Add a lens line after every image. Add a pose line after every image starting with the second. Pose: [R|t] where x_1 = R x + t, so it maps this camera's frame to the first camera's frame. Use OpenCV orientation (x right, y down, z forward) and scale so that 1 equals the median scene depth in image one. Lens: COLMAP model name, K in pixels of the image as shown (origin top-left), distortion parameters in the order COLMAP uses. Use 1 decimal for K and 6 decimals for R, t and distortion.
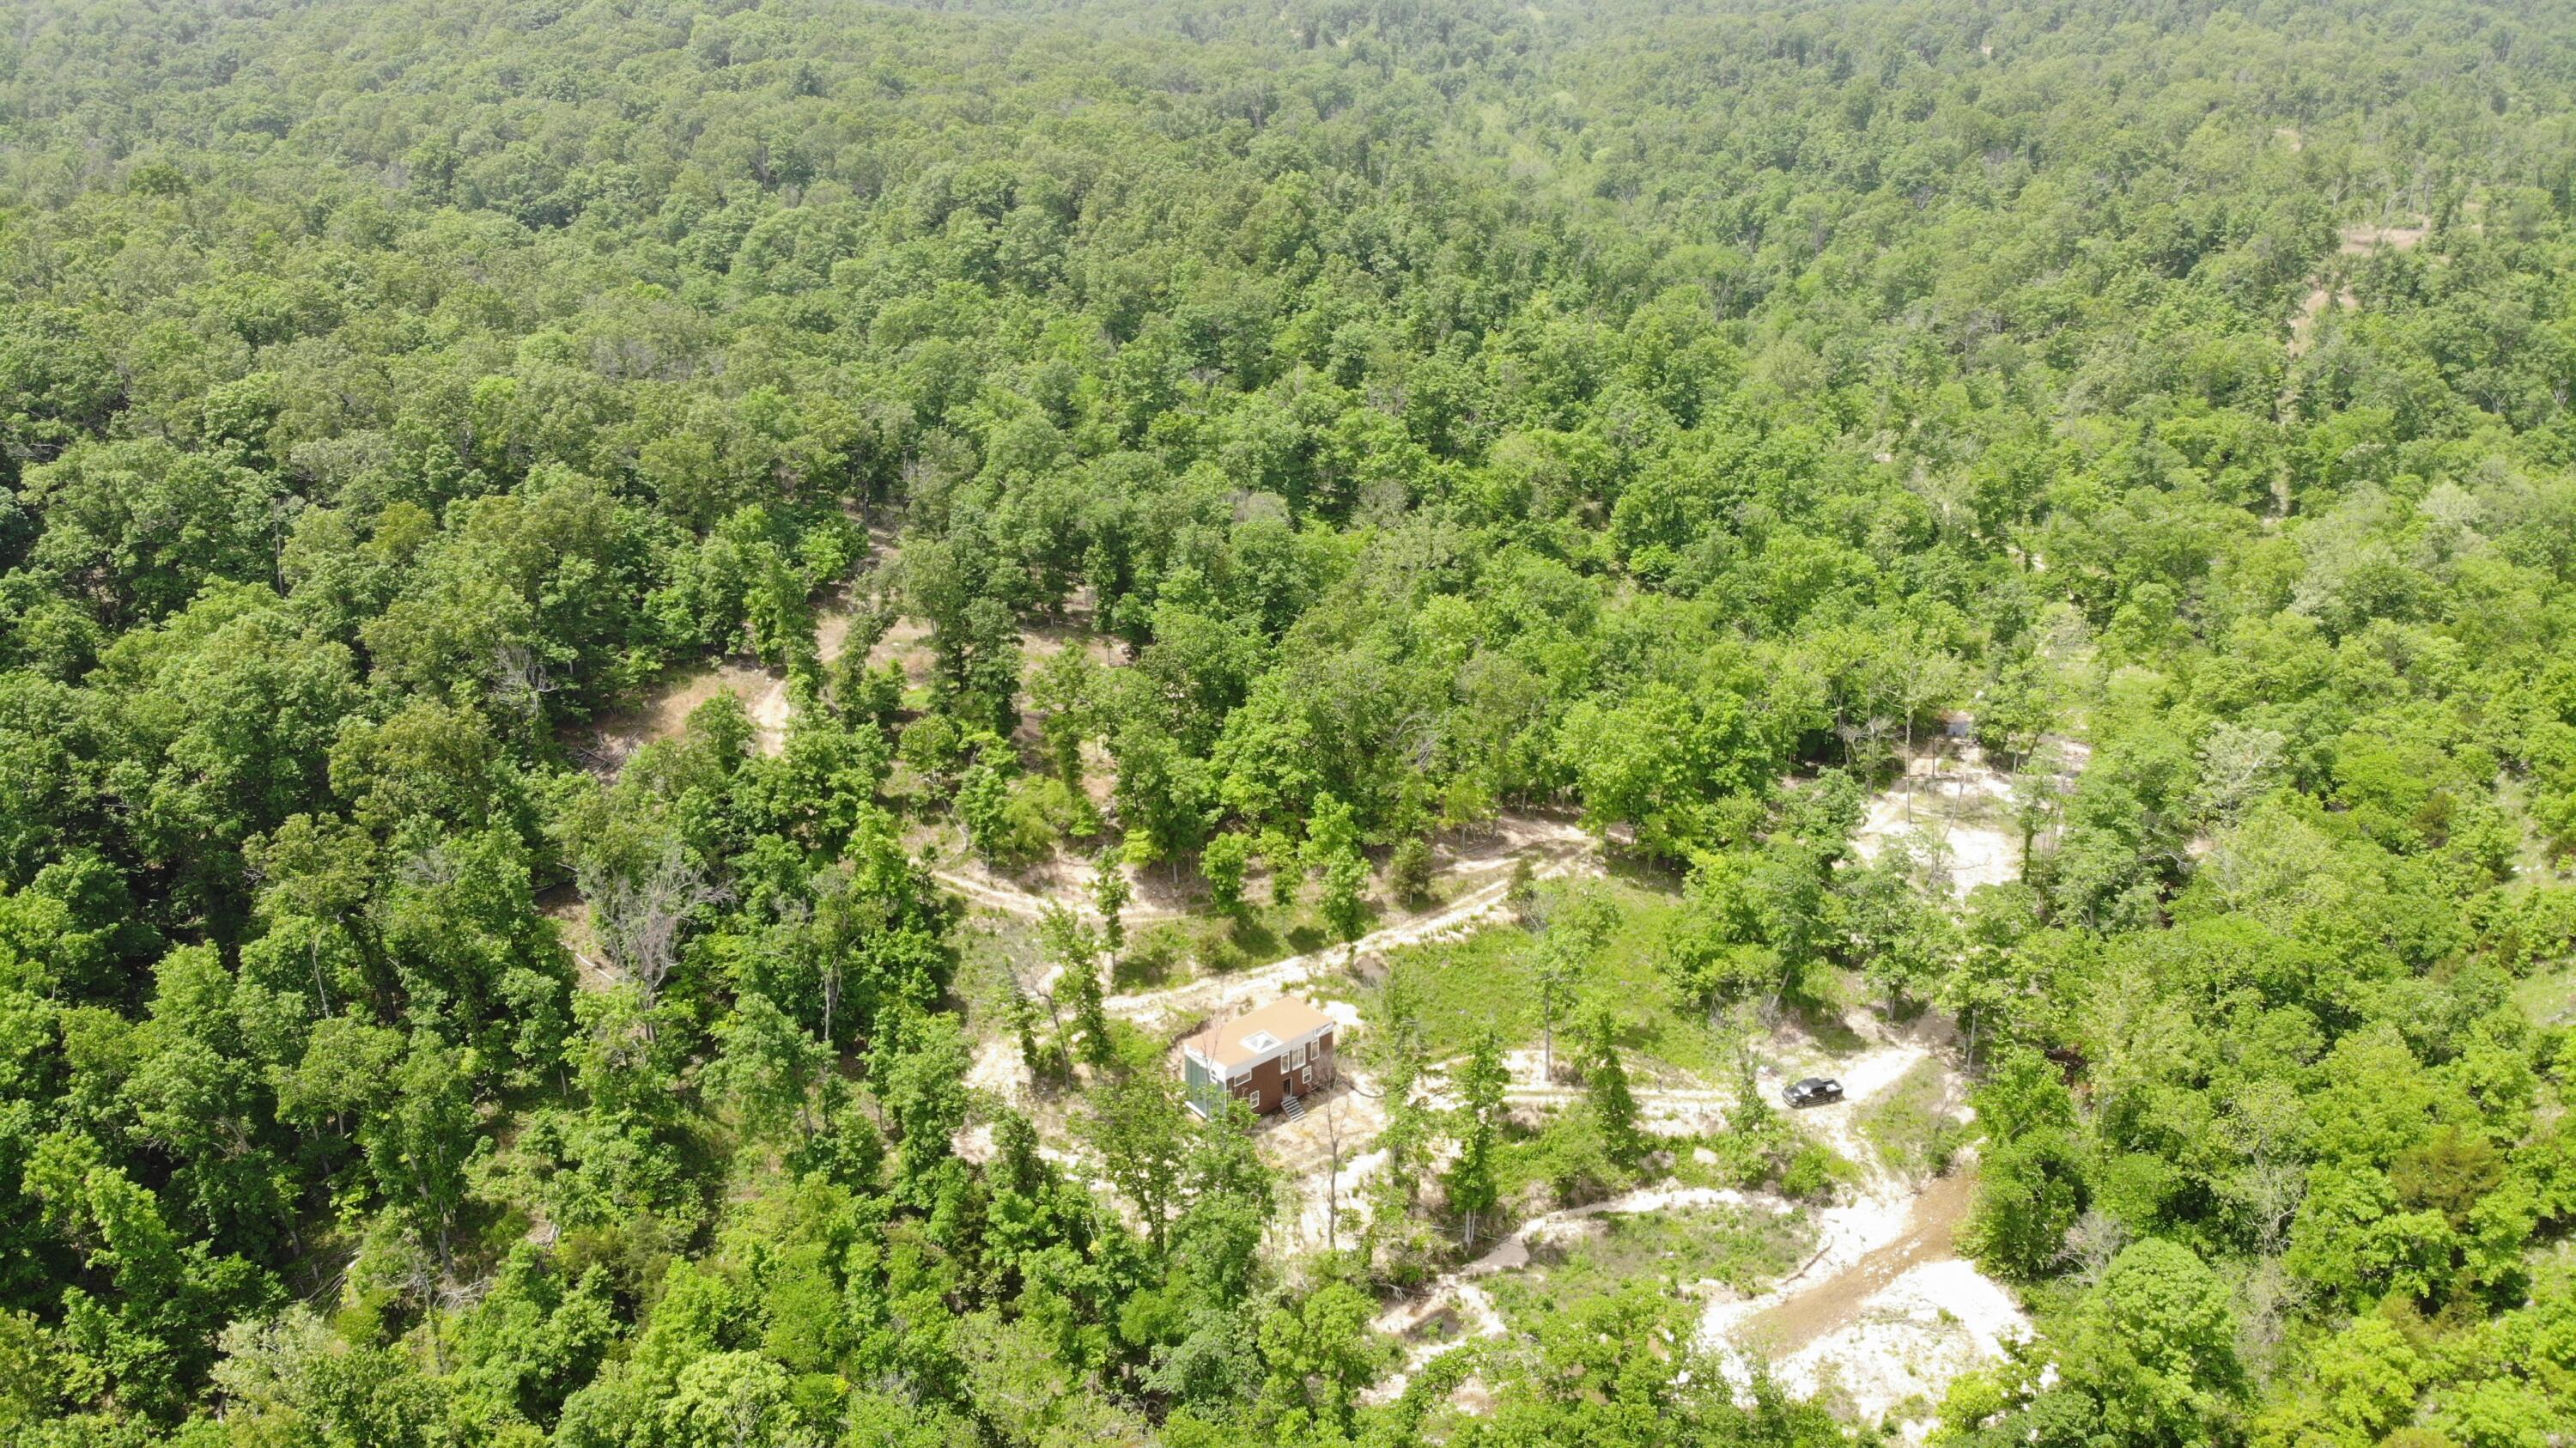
lens RADIAL K [[2030.0, 0, 1245.1], [0, 2030.0, 751.3], [0, 0, 1]] dist [0.145333, -0.286711]
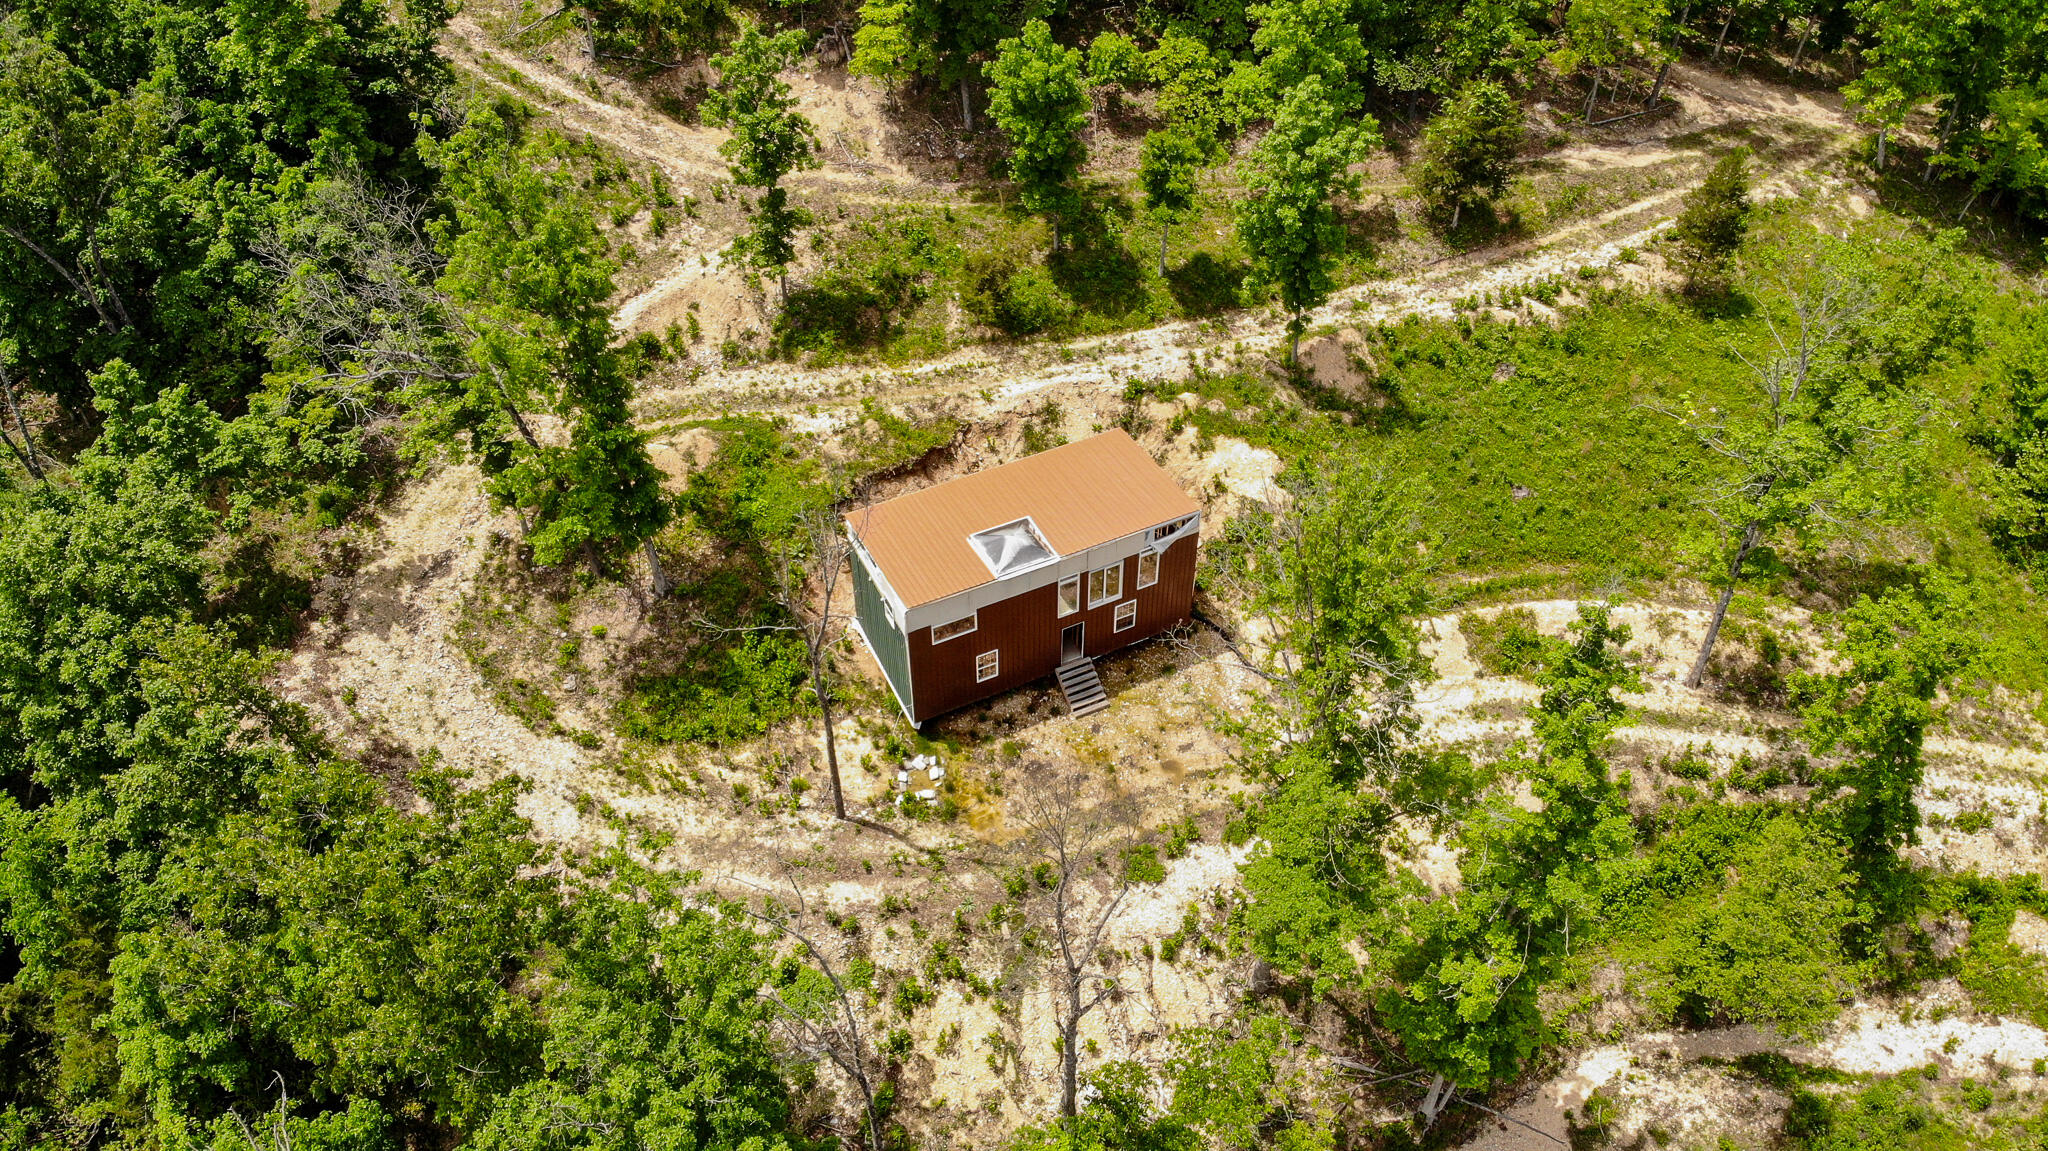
lens RADIAL K [[1613.8, 0, 976.4], [0, 1613.8, 618.2], [0, 0, 1]] dist [0.145333, -0.286711]
pose [[0.974788, 0.157009, -0.158545, 0.045467], [-0.091473, 0.929280, 0.357870, 0.031531], [0.203521, -0.334345, 0.920213, 0.564944]]
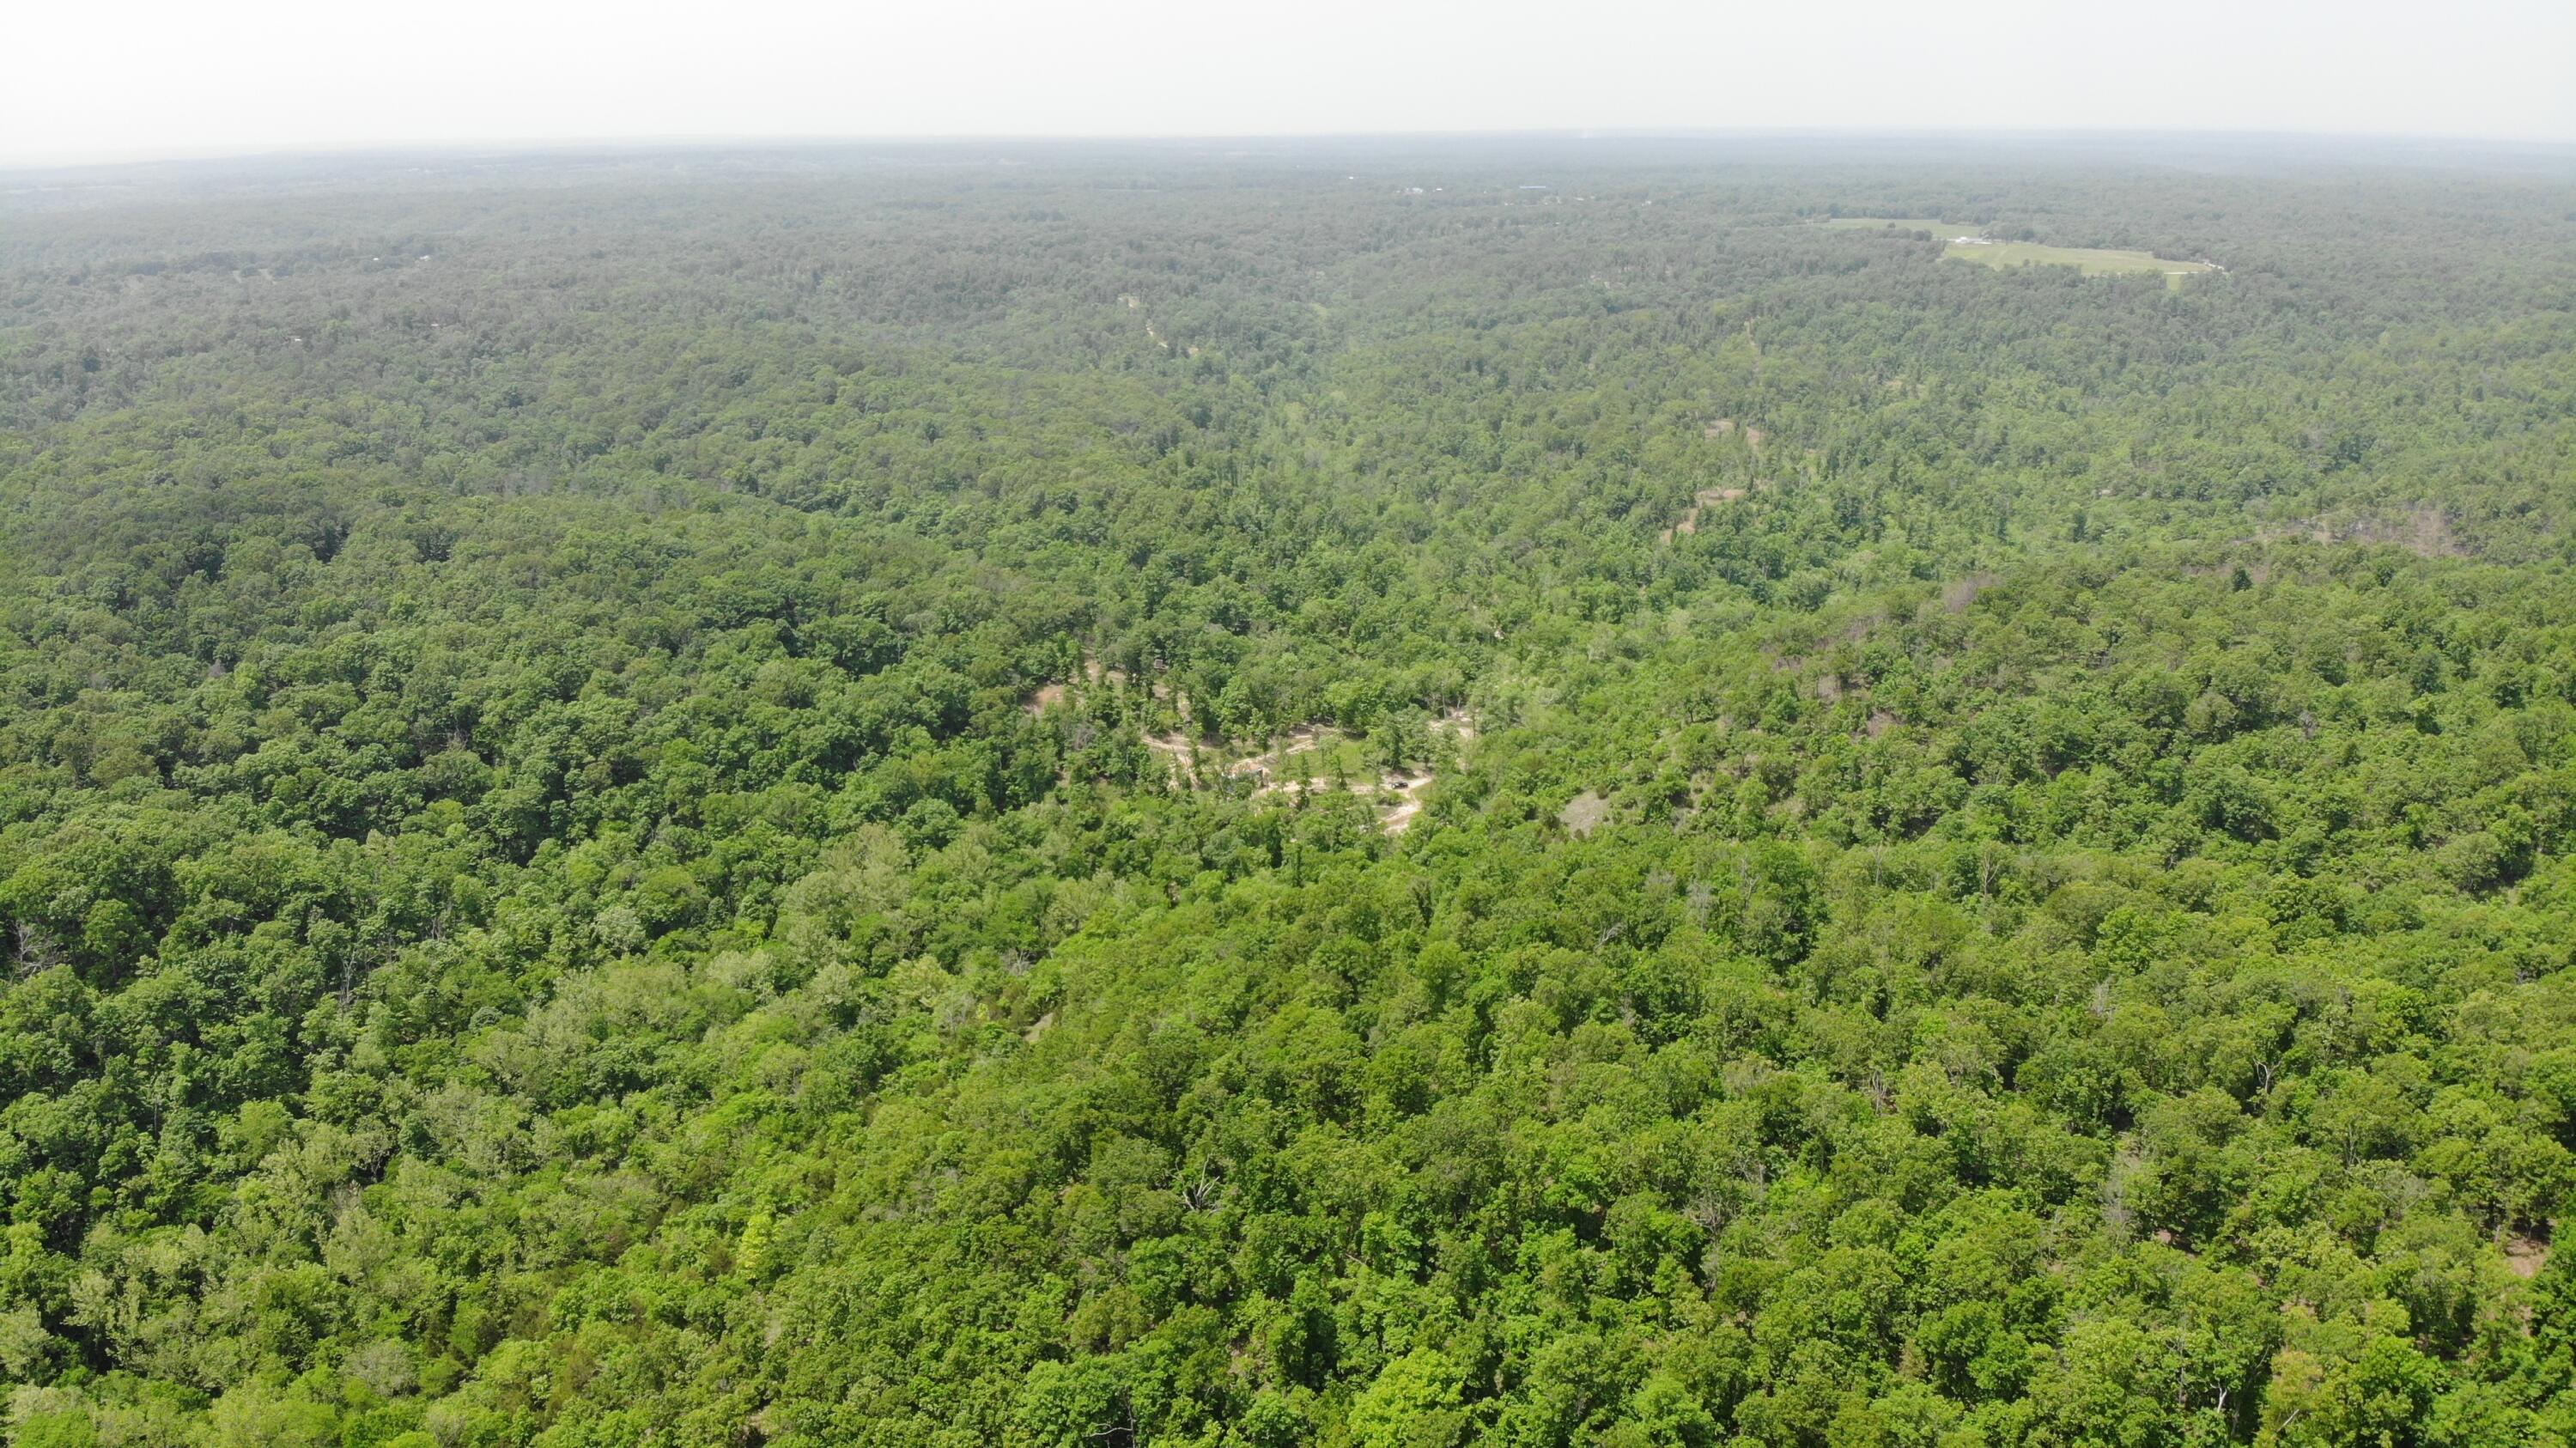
lens RADIAL K [[2030.0, 0, 1262.8], [0, 2030.0, 712.8], [0, 0, 1]] dist [0.145333, -0.286711]
pose [[0.994899, -0.035955, 0.094248, -0.233528], [0.045600, 0.993712, -0.102263, 0.329585], [-0.089979, 0.106039, 0.990283, -2.040318]]
